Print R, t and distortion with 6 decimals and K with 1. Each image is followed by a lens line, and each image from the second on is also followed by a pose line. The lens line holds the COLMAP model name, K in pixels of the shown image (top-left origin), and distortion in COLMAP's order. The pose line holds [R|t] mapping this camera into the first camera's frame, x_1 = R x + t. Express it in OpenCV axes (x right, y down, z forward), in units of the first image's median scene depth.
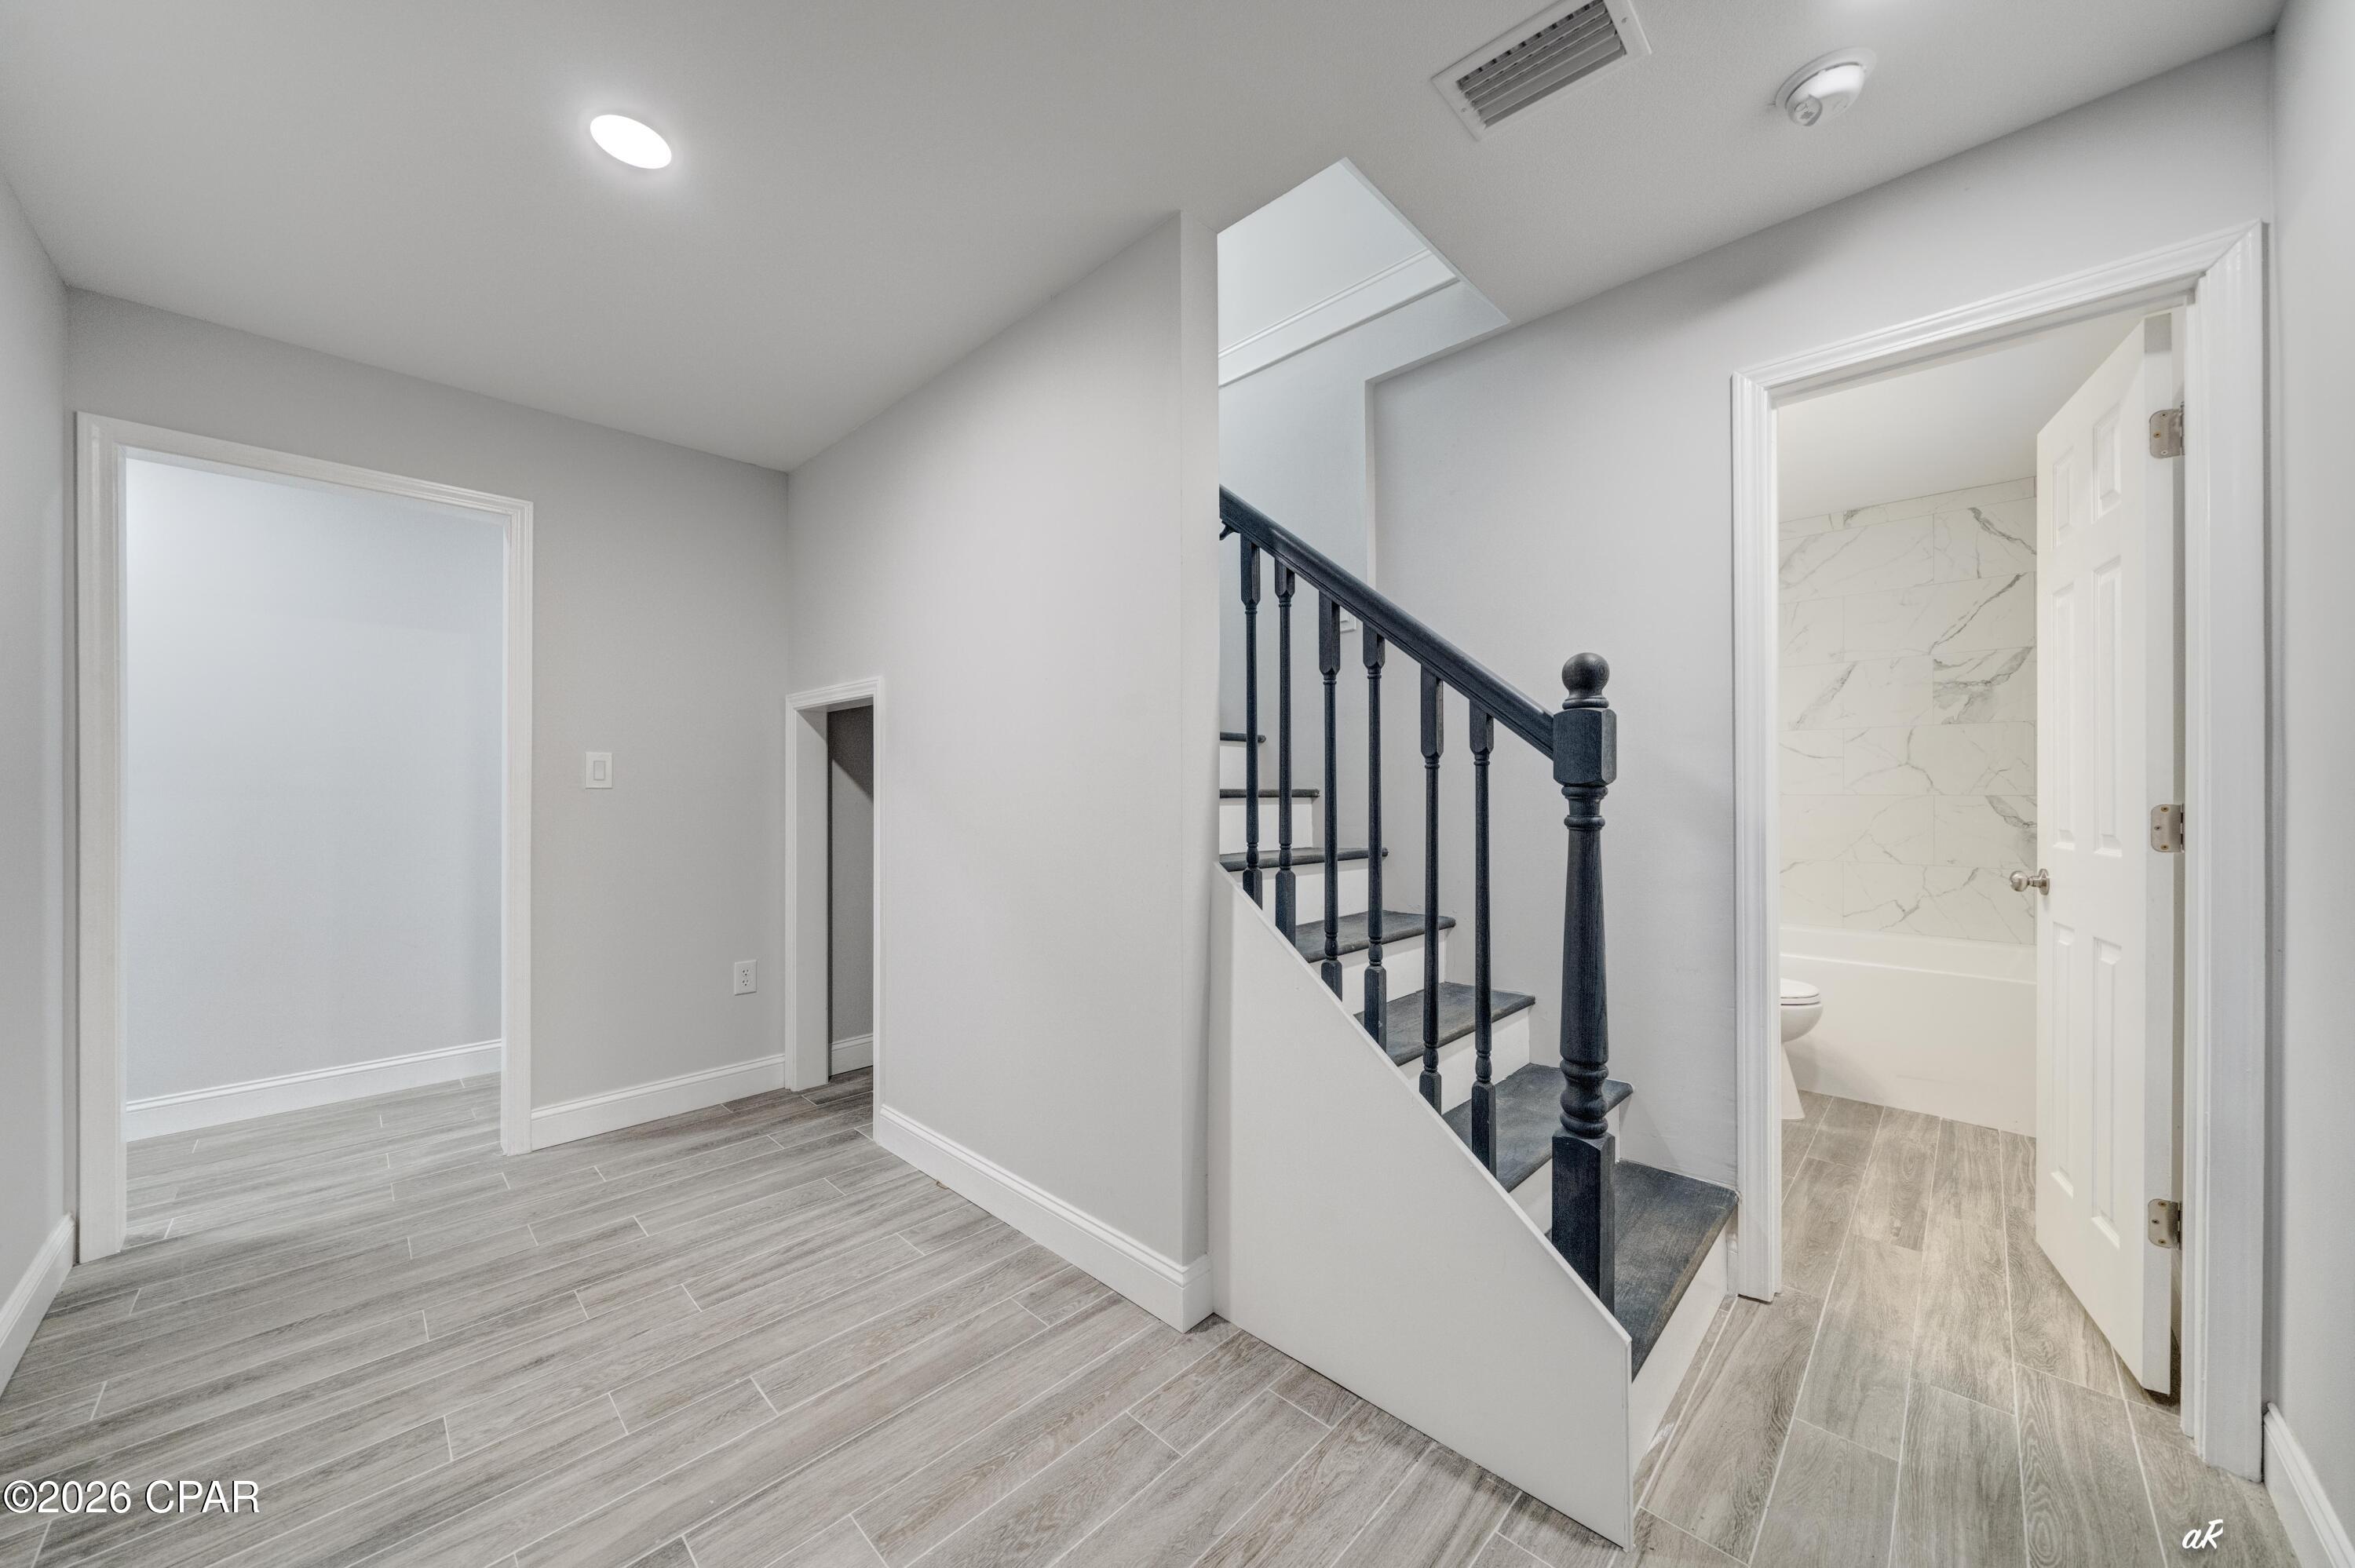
lens RADIAL K [[839.7, 0, 1152.0], [0, 839.7, 788.3], [0, 0, 1]] dist [-0.009081, -0.000126]
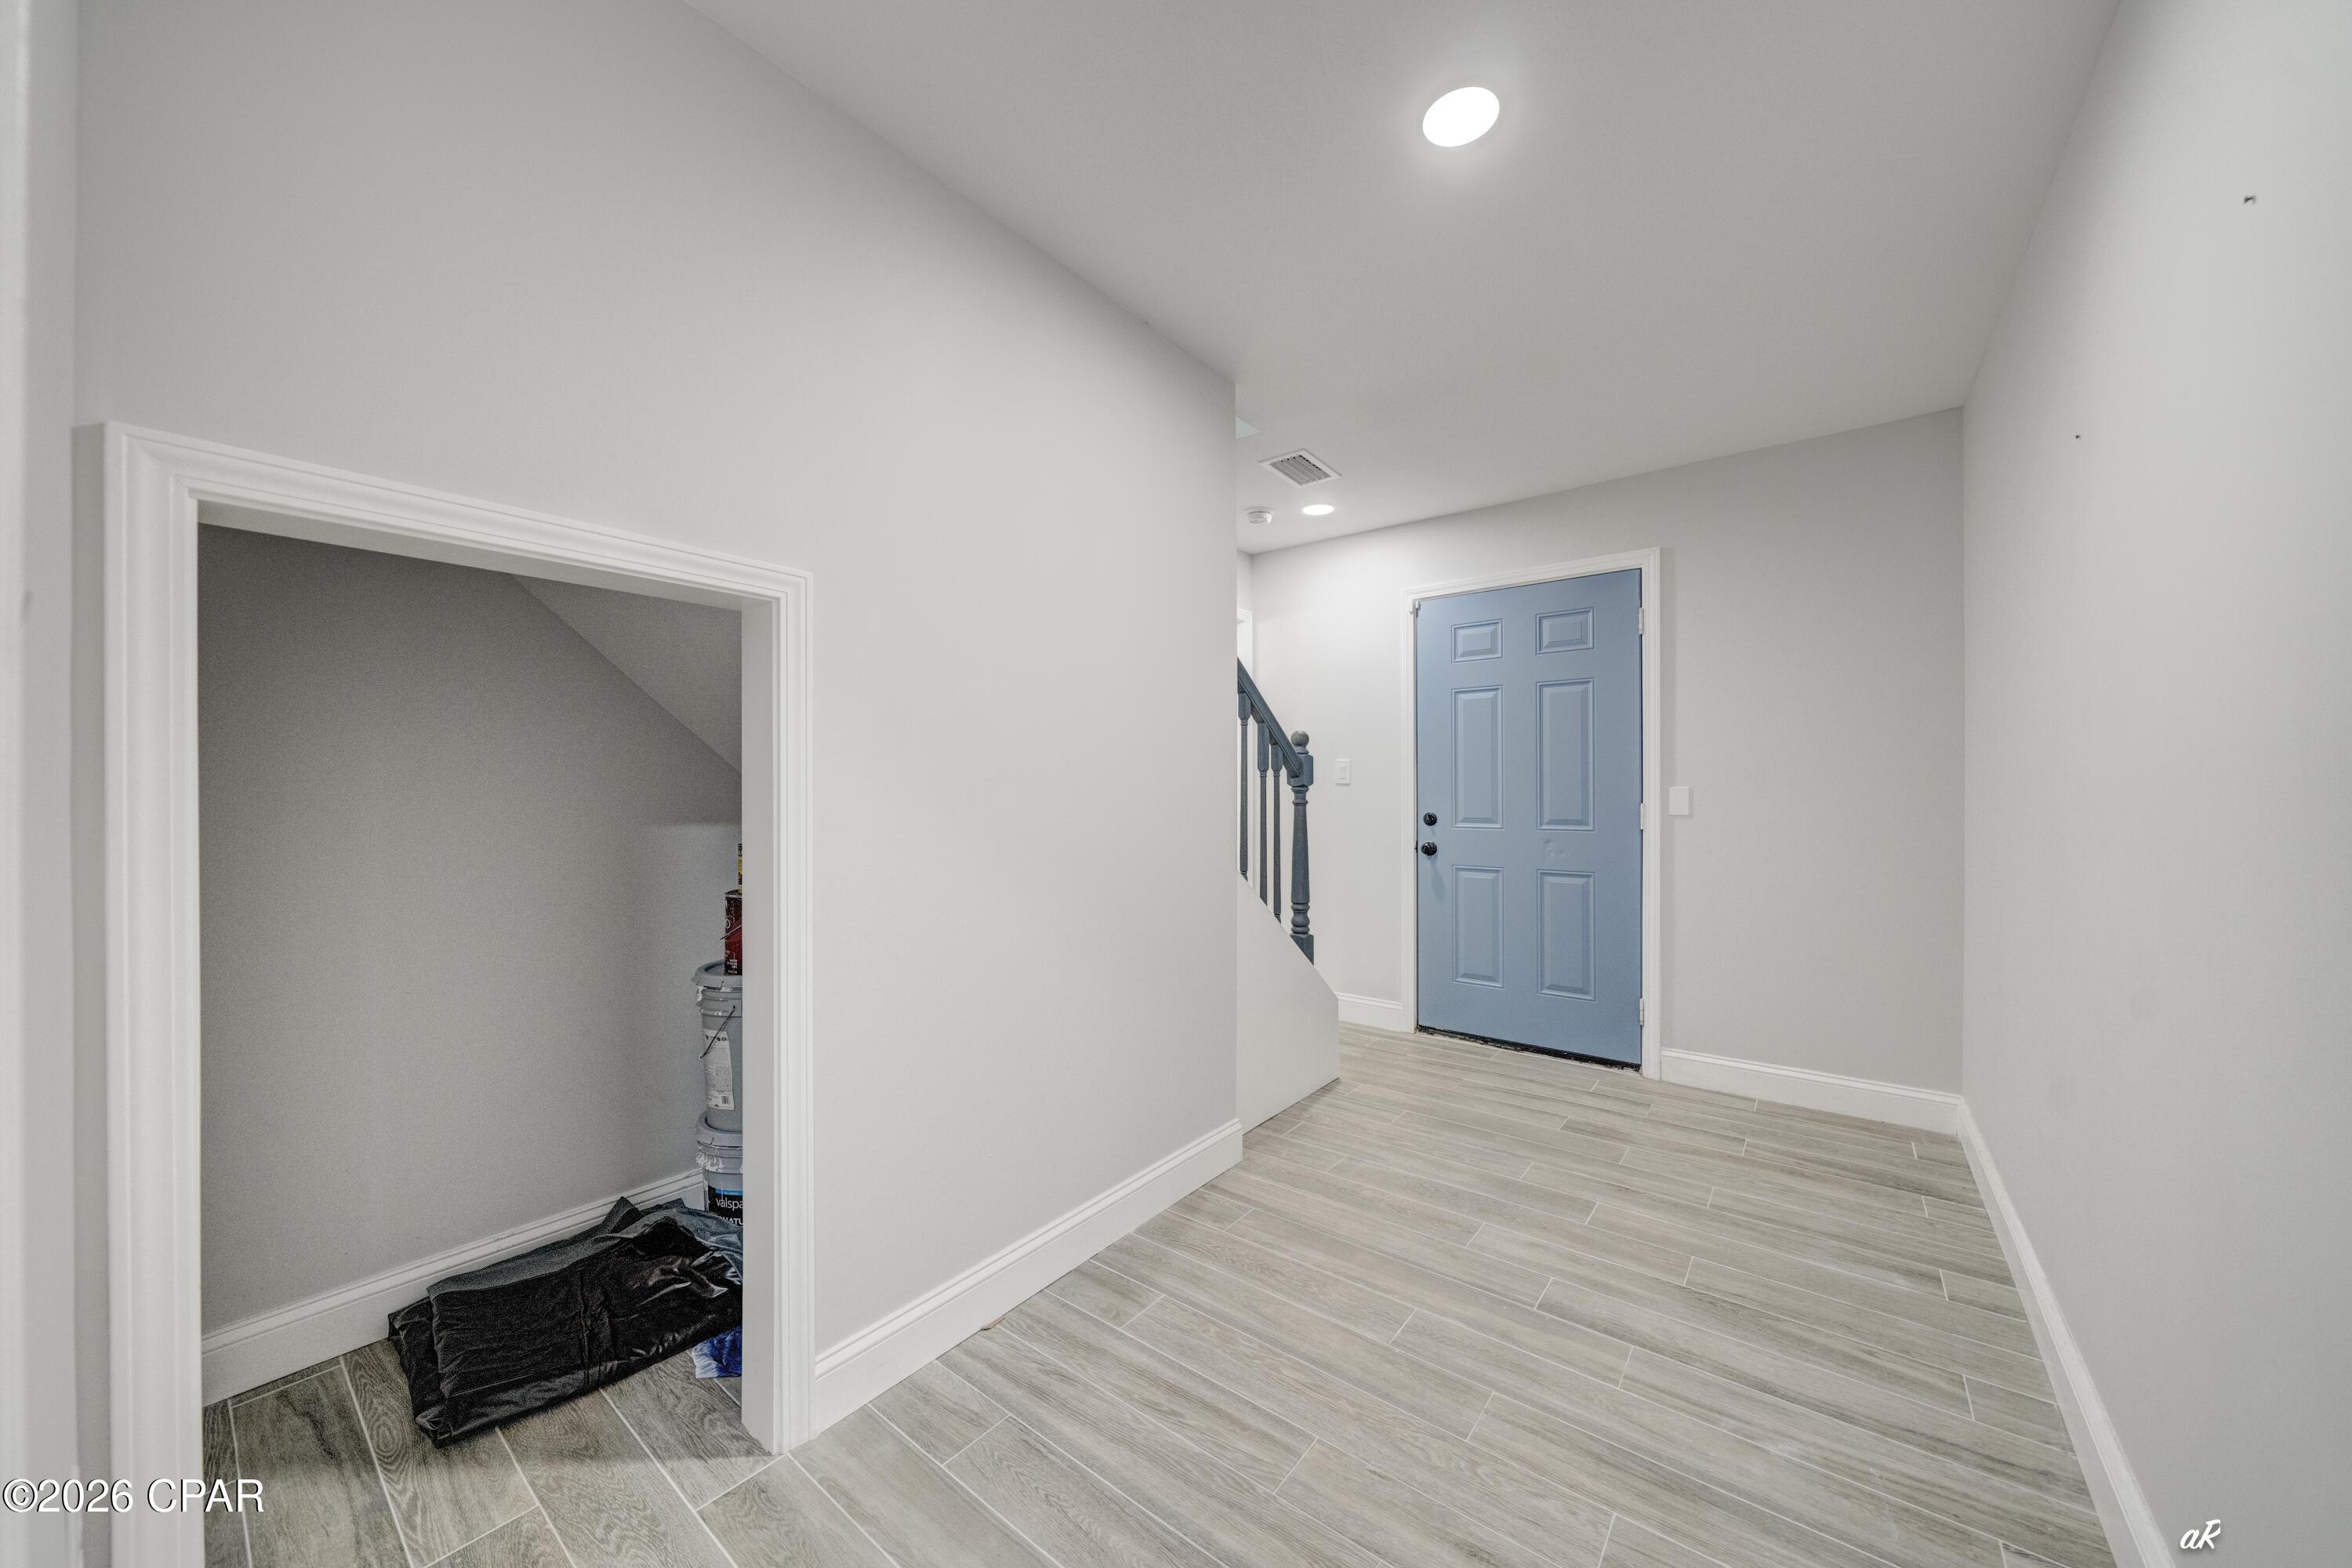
lens RADIAL K [[838.8, 0, 1155.0], [0, 838.8, 785.9], [0, 0, 1]] dist [-0.009081, -0.000126]
pose [[-0.118207, 0.003964, 0.992981, -1.681091], [-0.004878, 0.999978, -0.004573, 0.010472], [-0.992977, -0.005384, -0.118185, 1.600099]]
